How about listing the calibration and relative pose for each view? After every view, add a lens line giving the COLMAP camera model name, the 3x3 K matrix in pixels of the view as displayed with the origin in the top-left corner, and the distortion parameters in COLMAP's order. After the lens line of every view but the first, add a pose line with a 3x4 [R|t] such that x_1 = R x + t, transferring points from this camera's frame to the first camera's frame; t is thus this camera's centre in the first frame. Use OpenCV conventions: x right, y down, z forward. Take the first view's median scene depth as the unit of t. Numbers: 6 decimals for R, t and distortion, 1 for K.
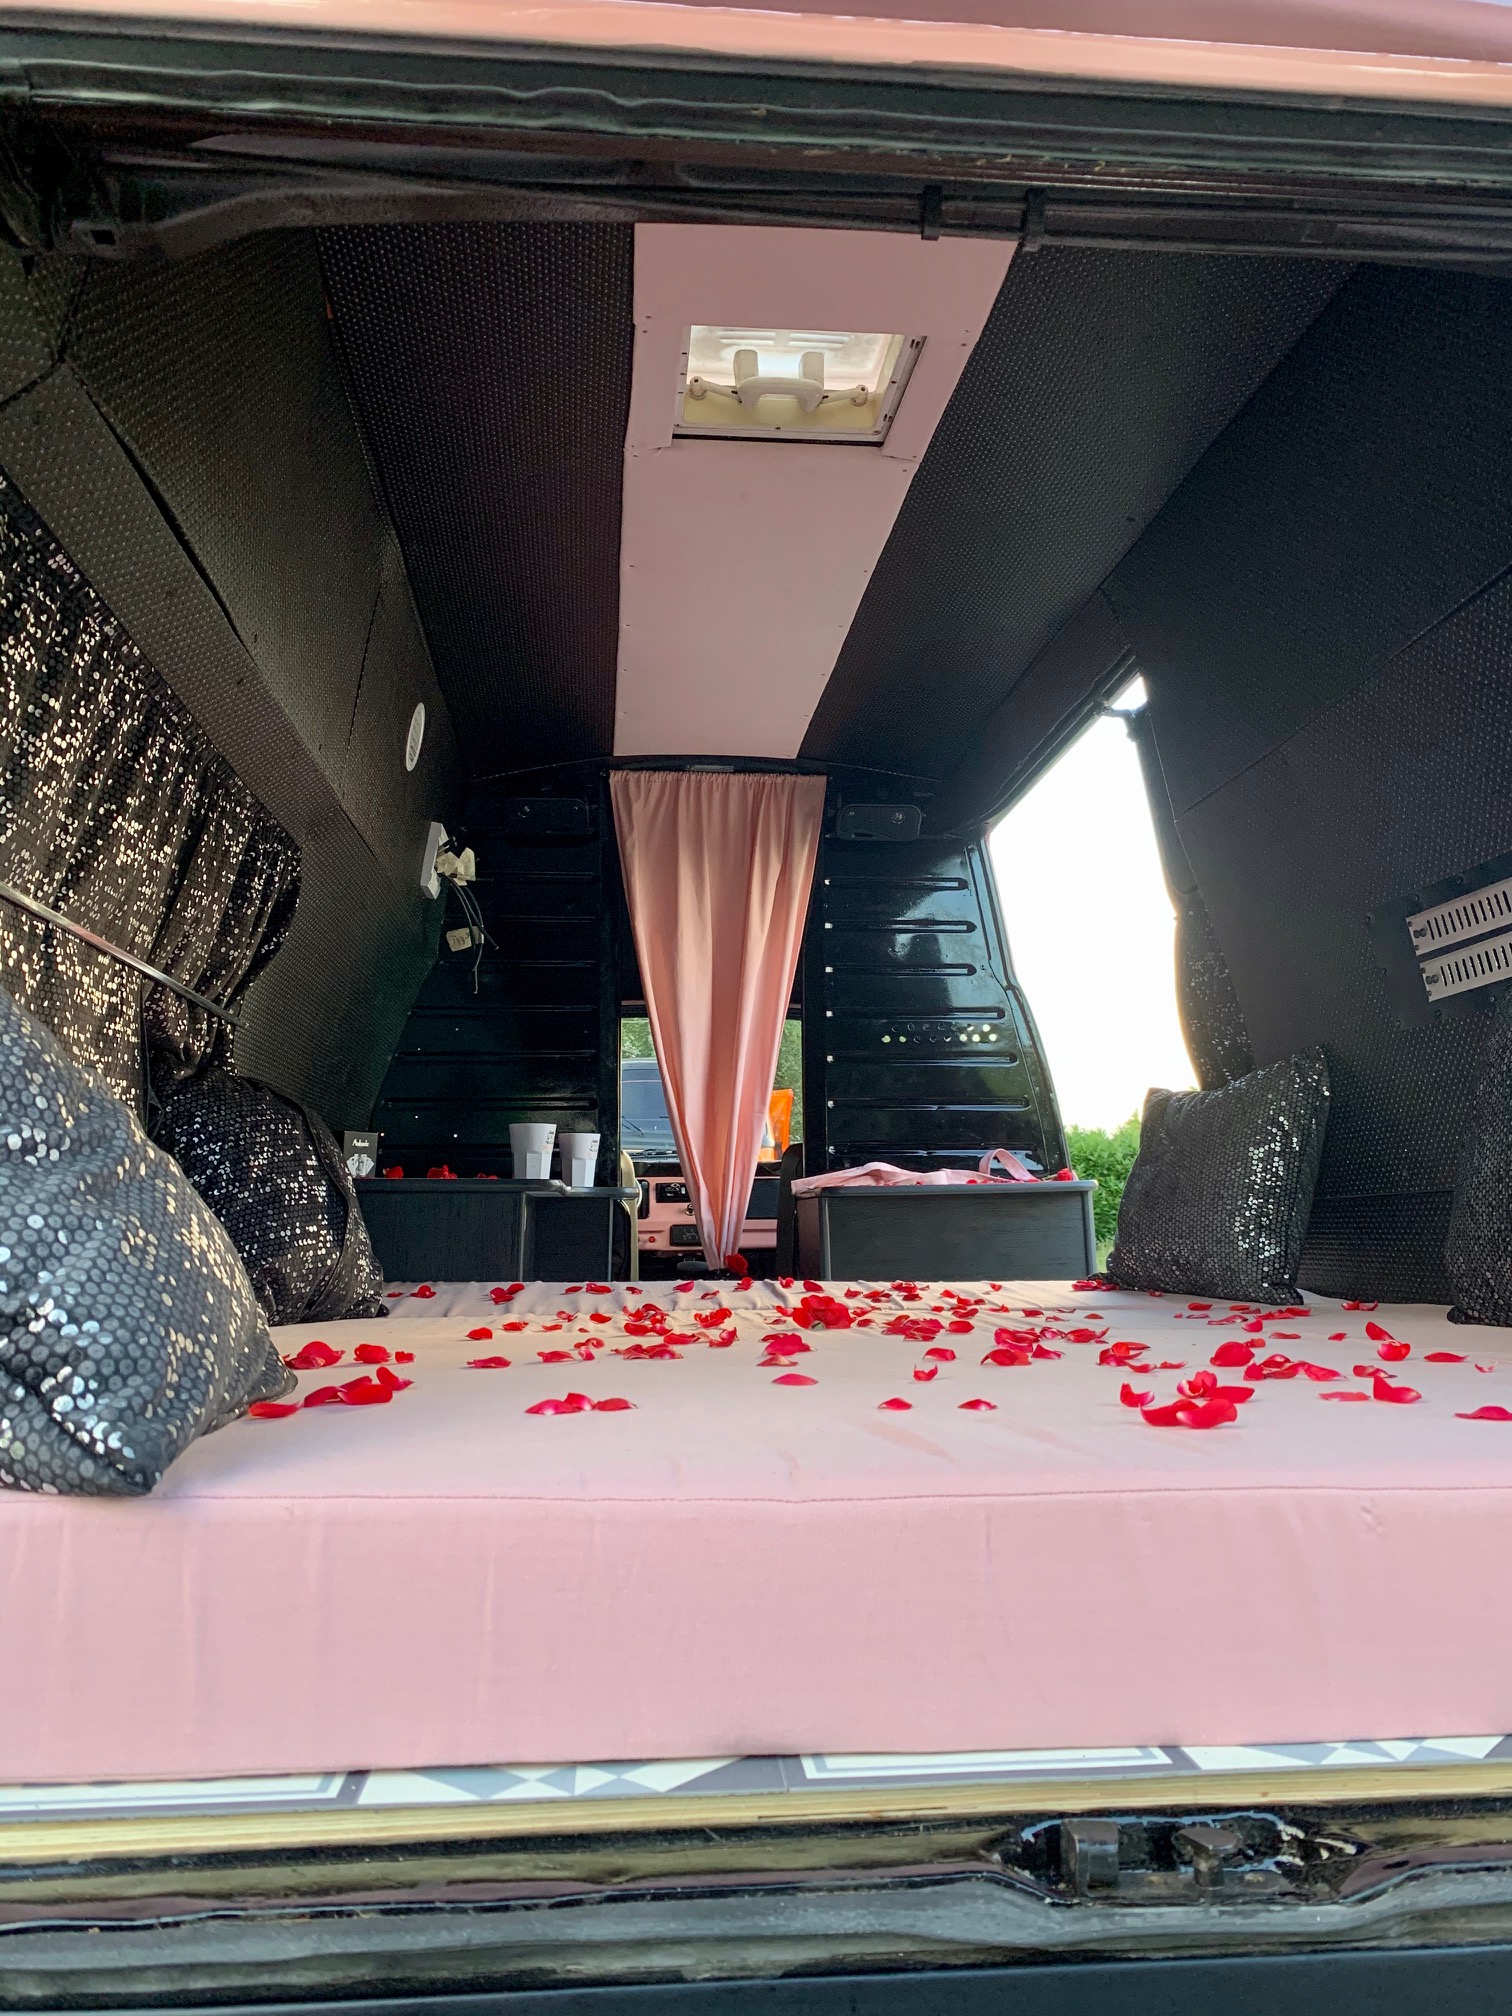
lens RADIAL K [[1512.6, 0, 772.6], [0, 1512.6, 1019.1], [0, 0, 1]] dist [0.012417, -0.008986]
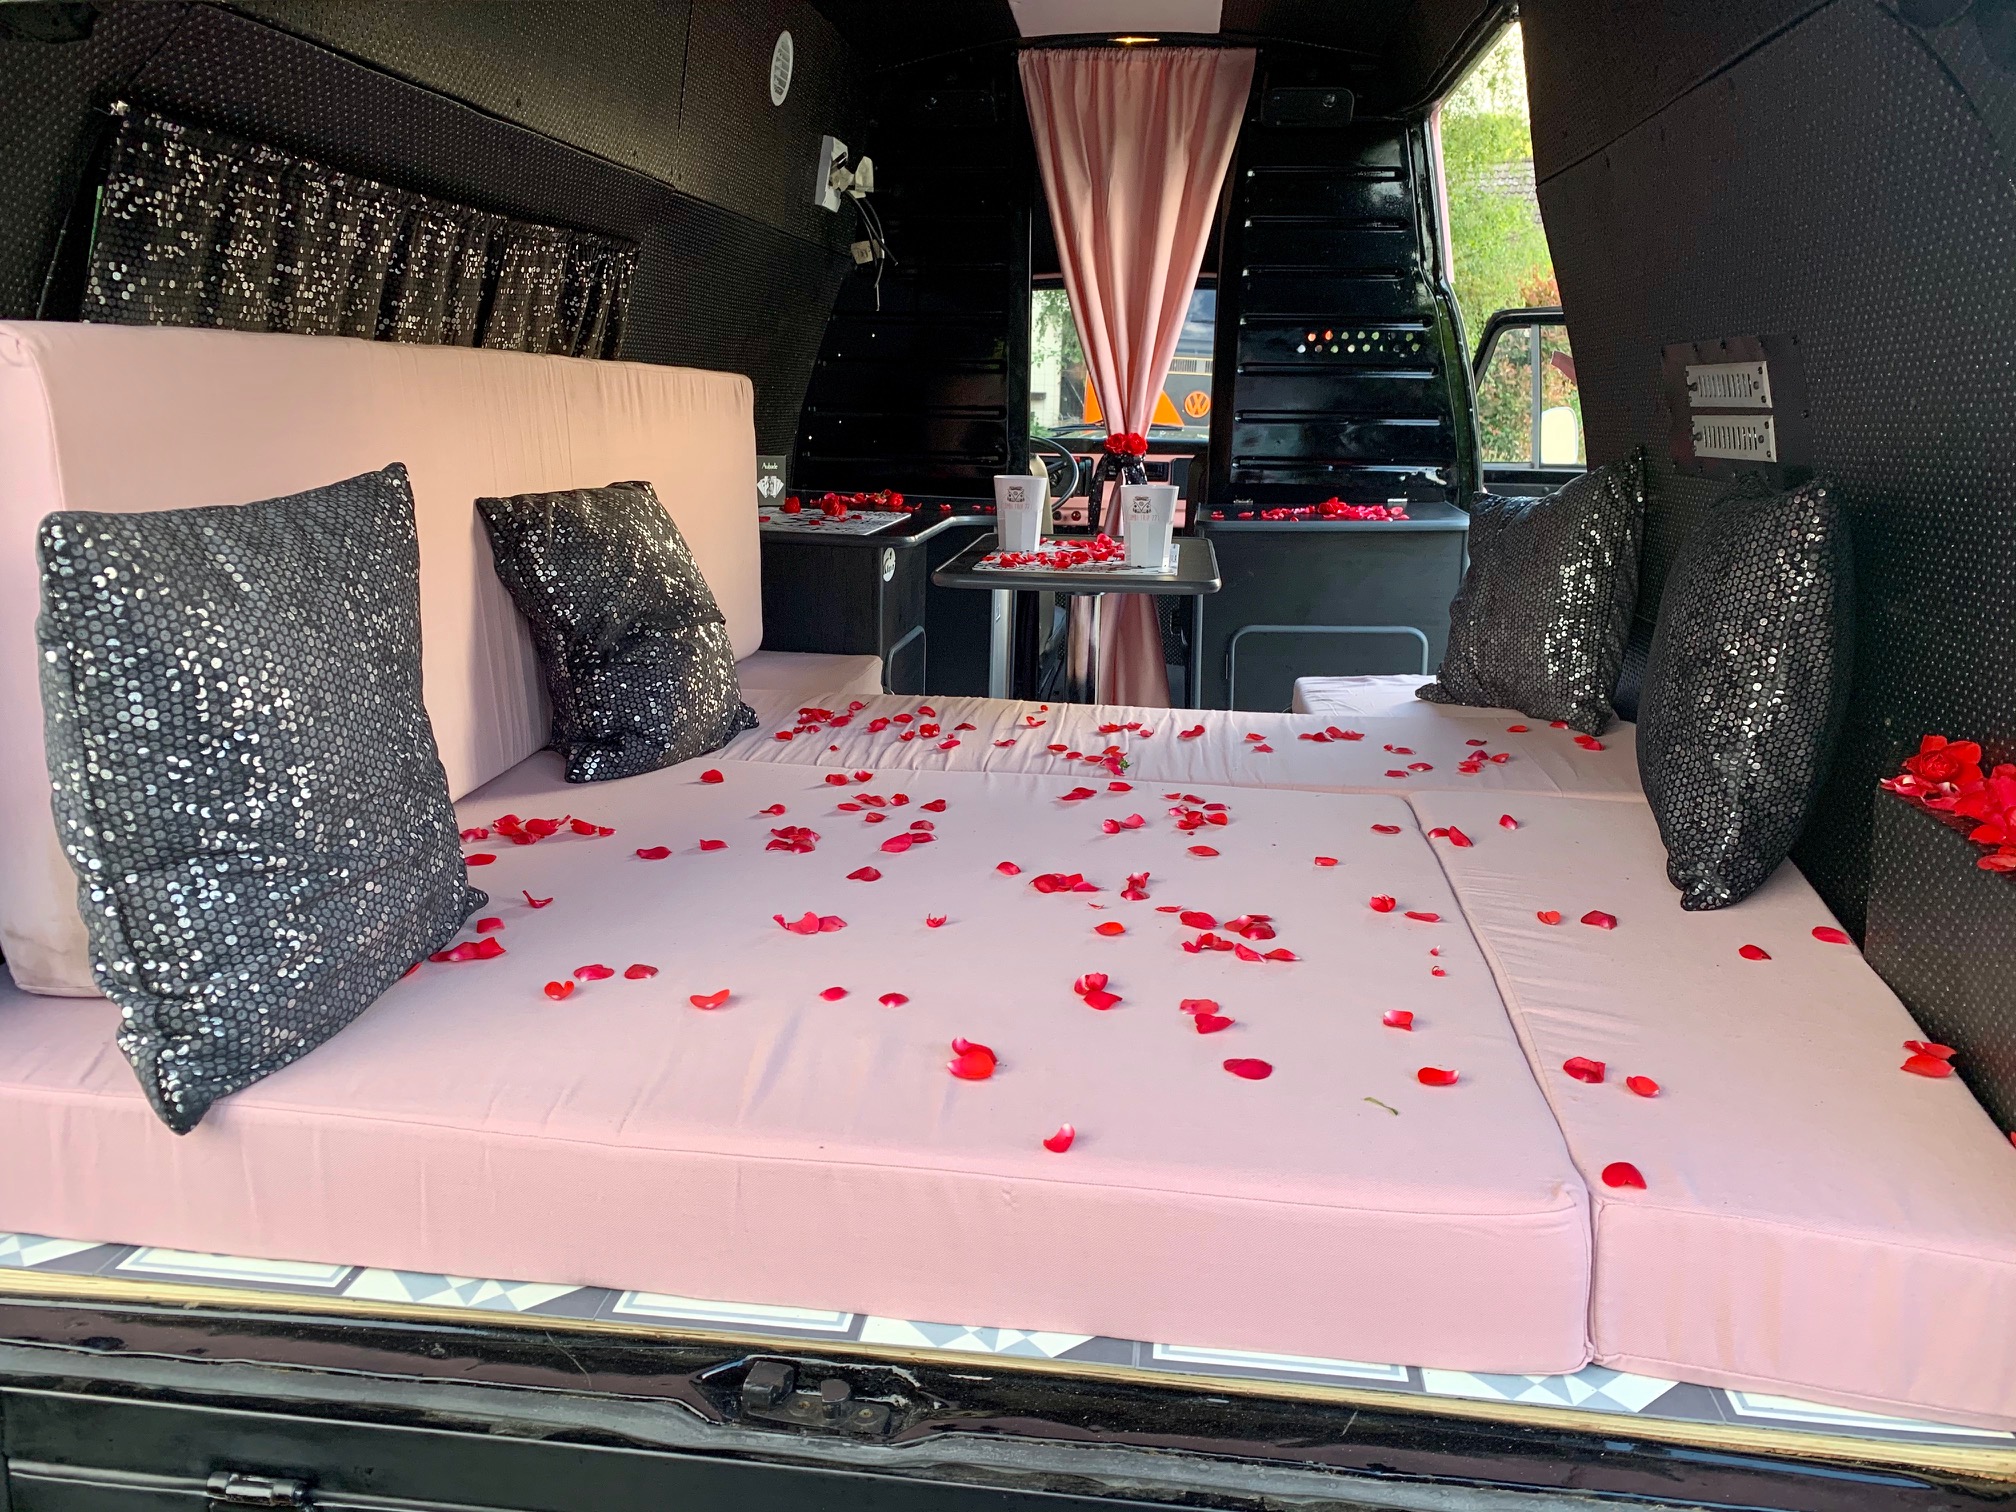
lens RADIAL K [[1512.6, 0, 991.3], [0, 1512.6, 761.4], [0, 0, 1]] dist [0.012417, -0.008986]
pose [[0.976043, 0.069490, -0.206180, 0.253010], [0.008270, 0.935092, 0.354309, -0.214399], [0.217418, -0.347526, 0.912116, -0.054205]]
